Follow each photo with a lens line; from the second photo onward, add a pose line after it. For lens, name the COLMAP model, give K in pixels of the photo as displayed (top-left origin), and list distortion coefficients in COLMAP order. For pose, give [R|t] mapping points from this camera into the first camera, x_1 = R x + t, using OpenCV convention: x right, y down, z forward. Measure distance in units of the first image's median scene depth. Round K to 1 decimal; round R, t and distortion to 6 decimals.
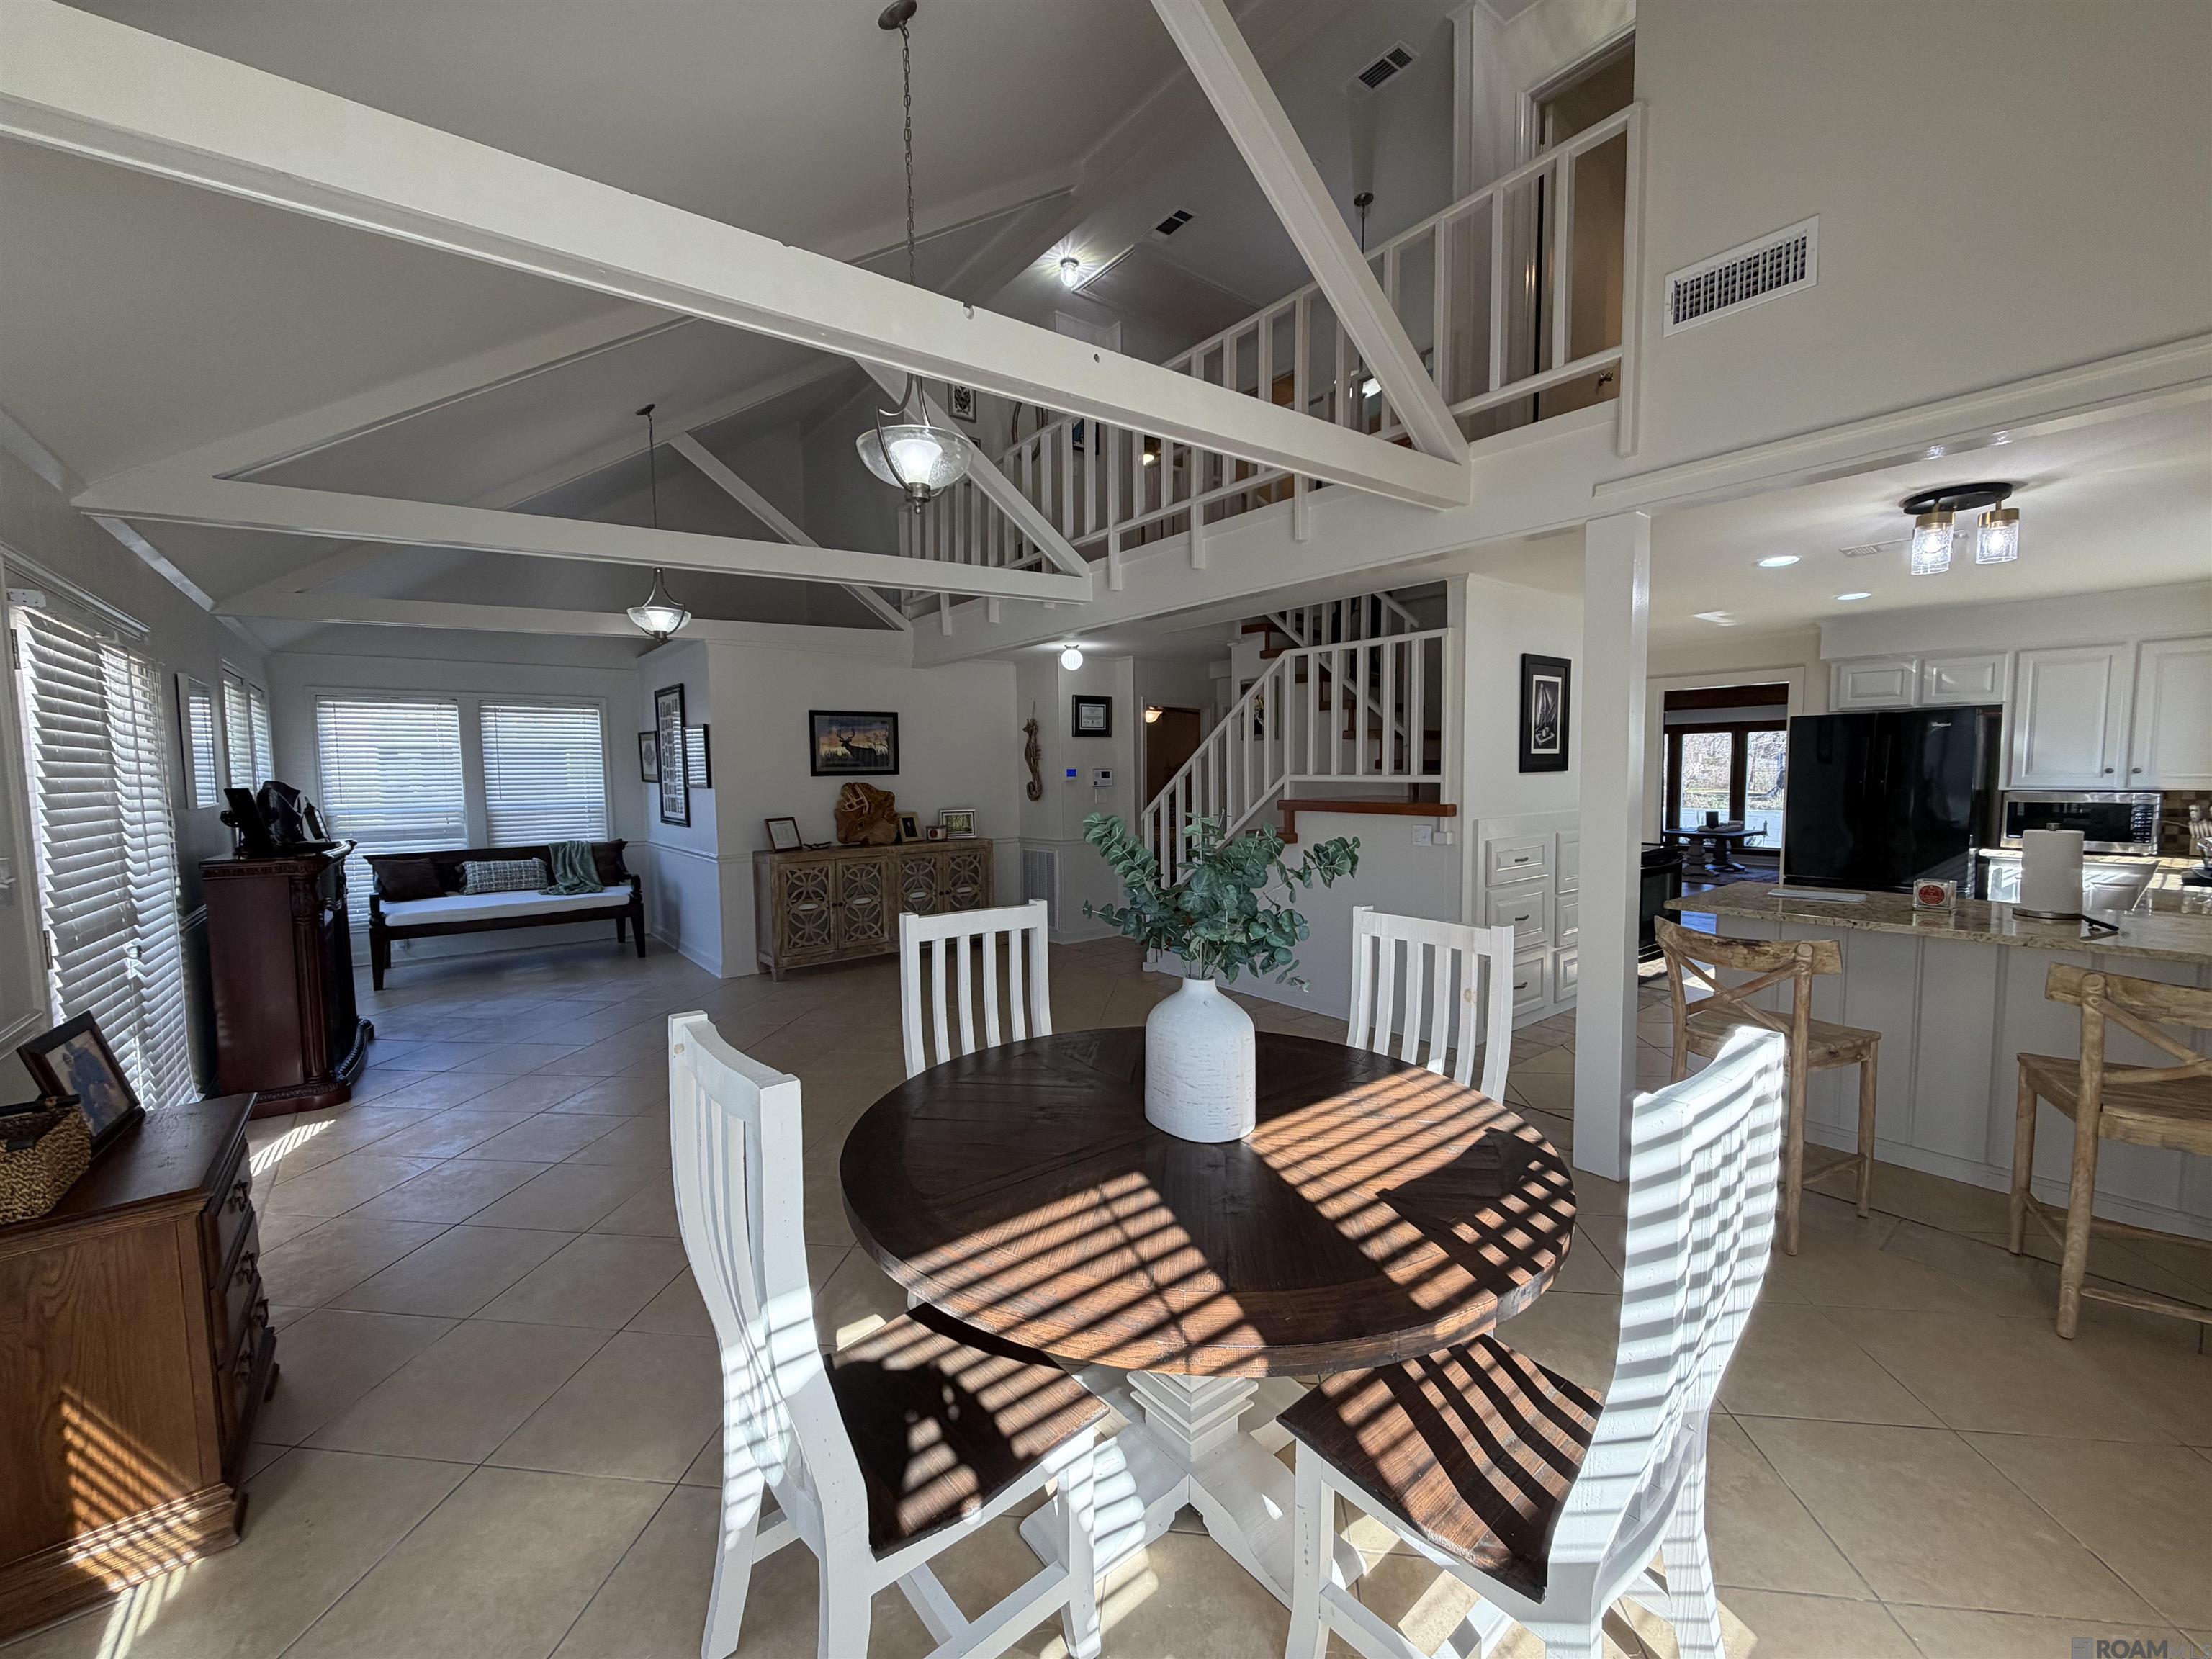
lens RADIAL K [[879.8, 0, 1106.7], [0, 879.8, 830.7], [0, 0, 1]] dist [-0.000457, 0.000290]
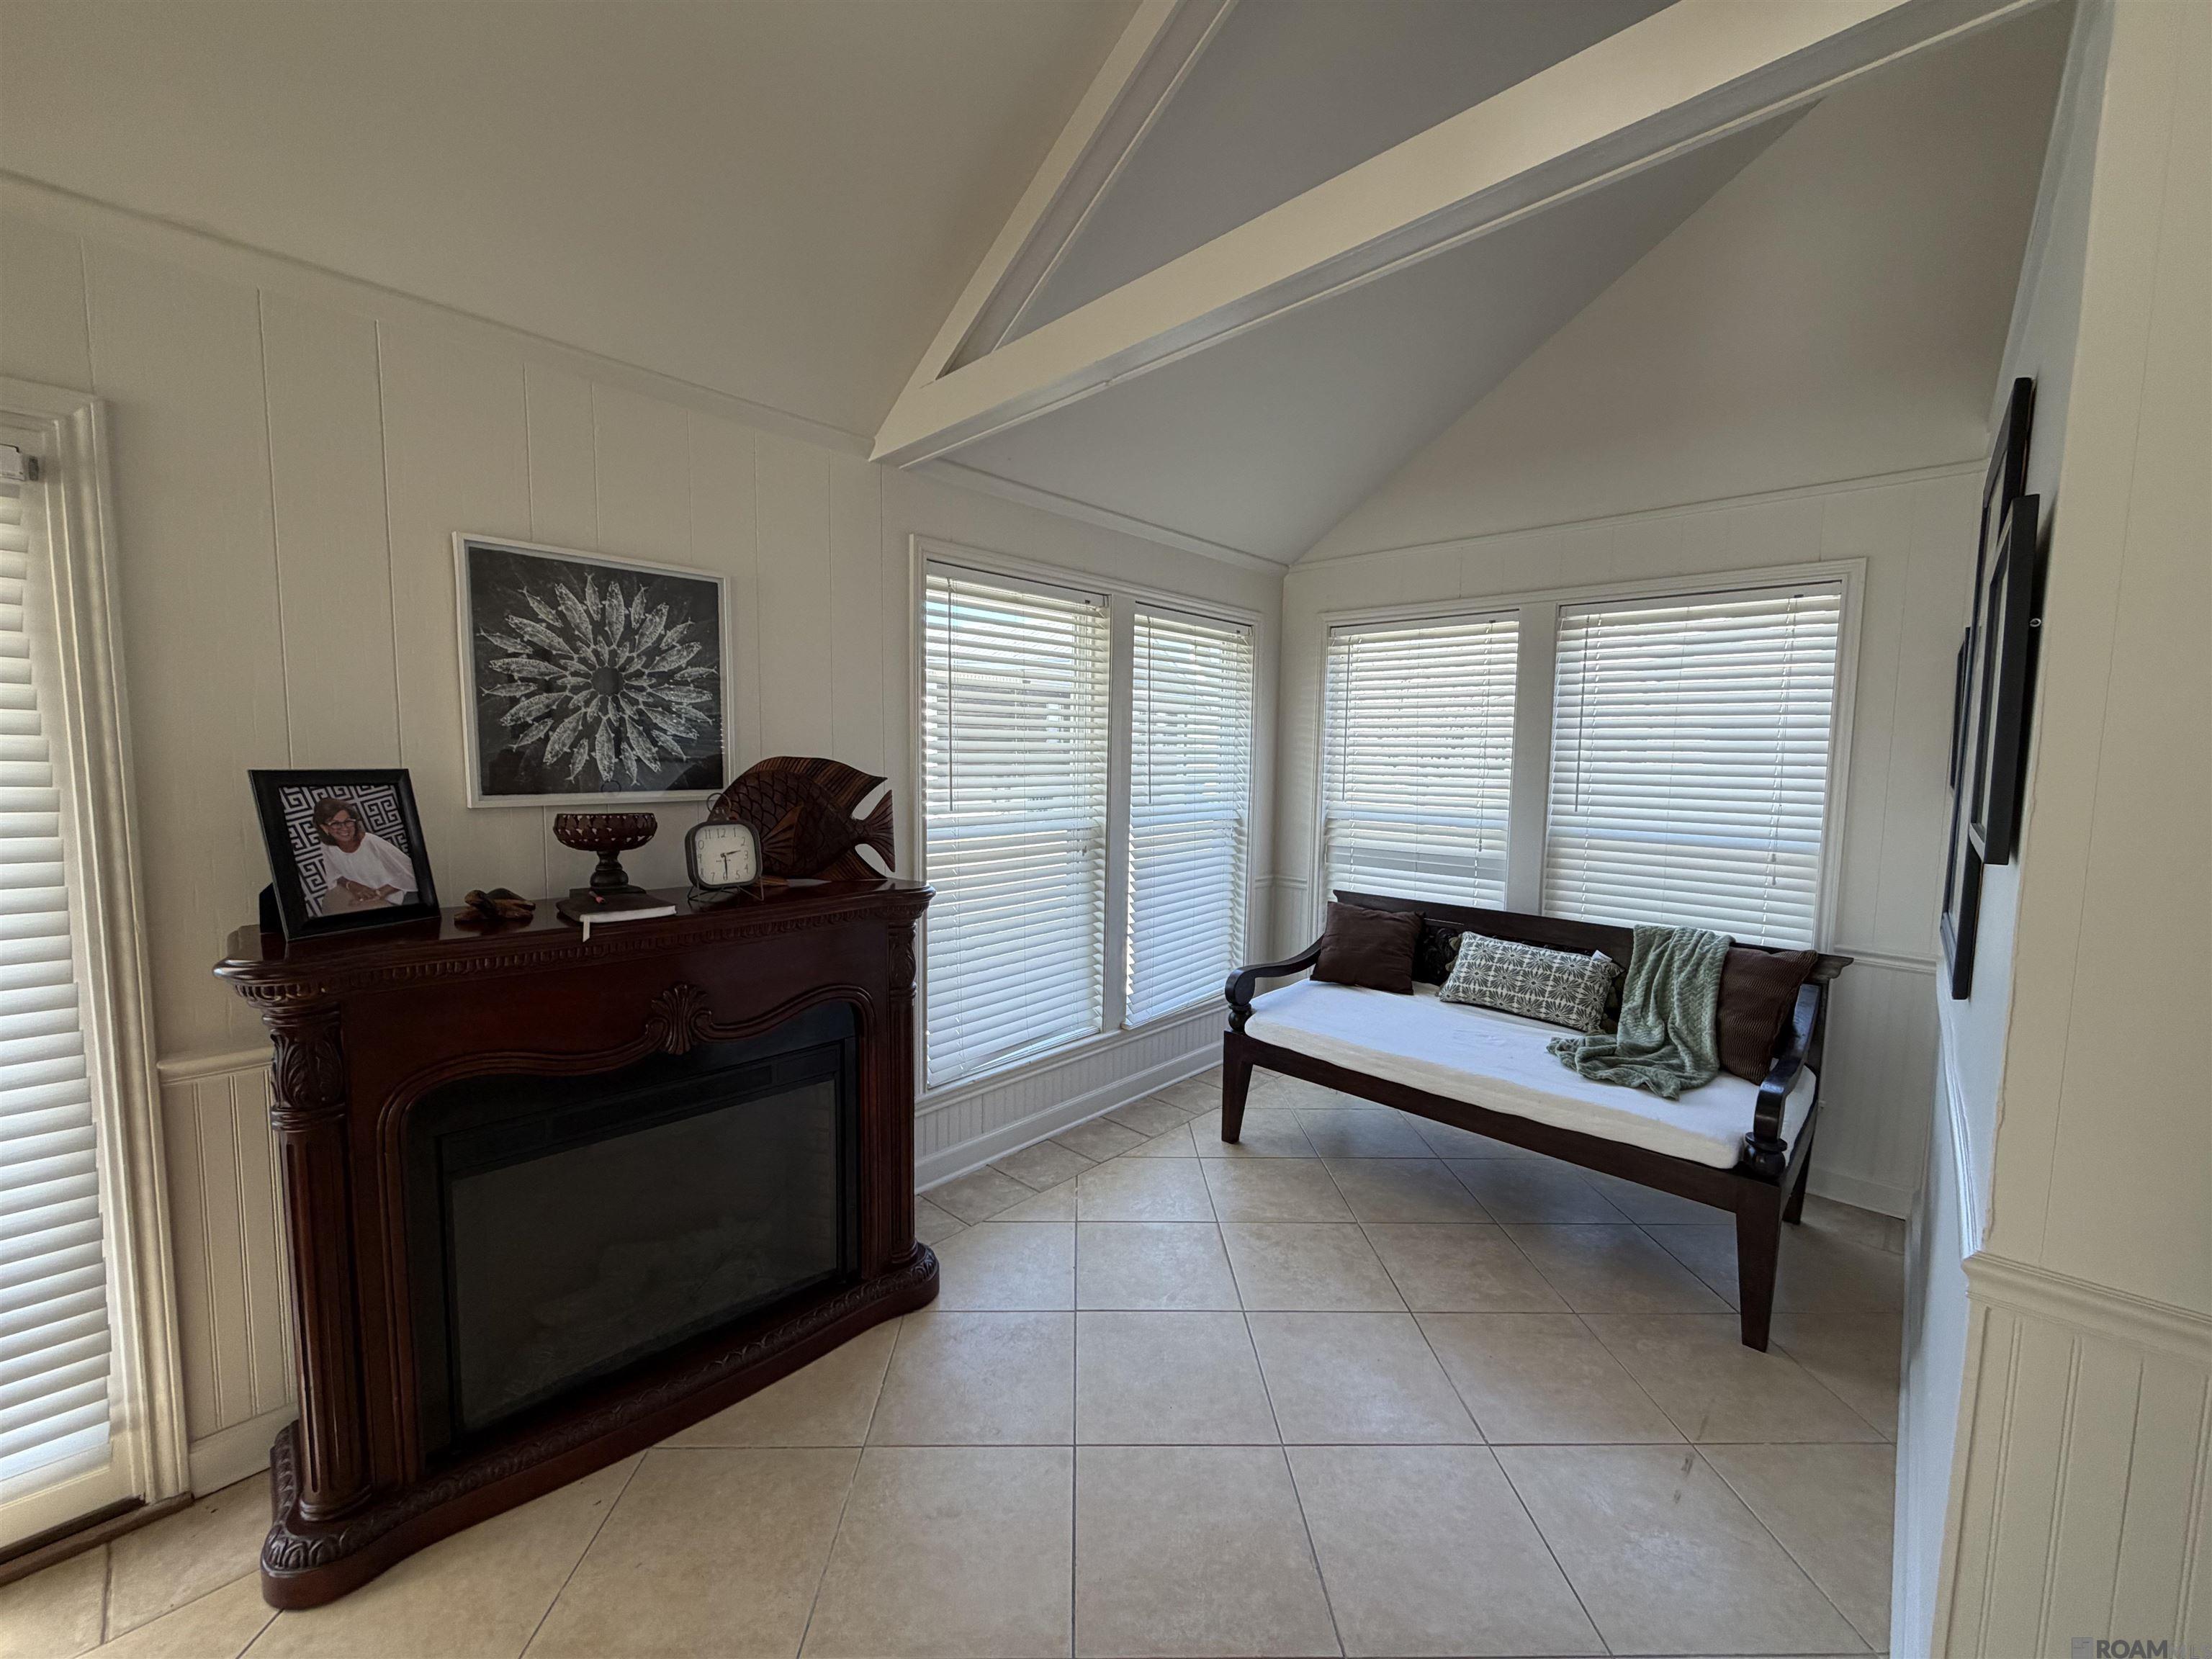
lens RADIAL K [[879.8, 0, 1108.5], [0, 879.8, 830.1], [0, 0, 1]] dist [-0.000457, 0.000290]
pose [[0.141988, 0.102496, -0.984548, -0.260941], [-0.088158, 0.991982, 0.090557, -0.048022], [0.985935, 0.073937, 0.149885, 0.691602]]
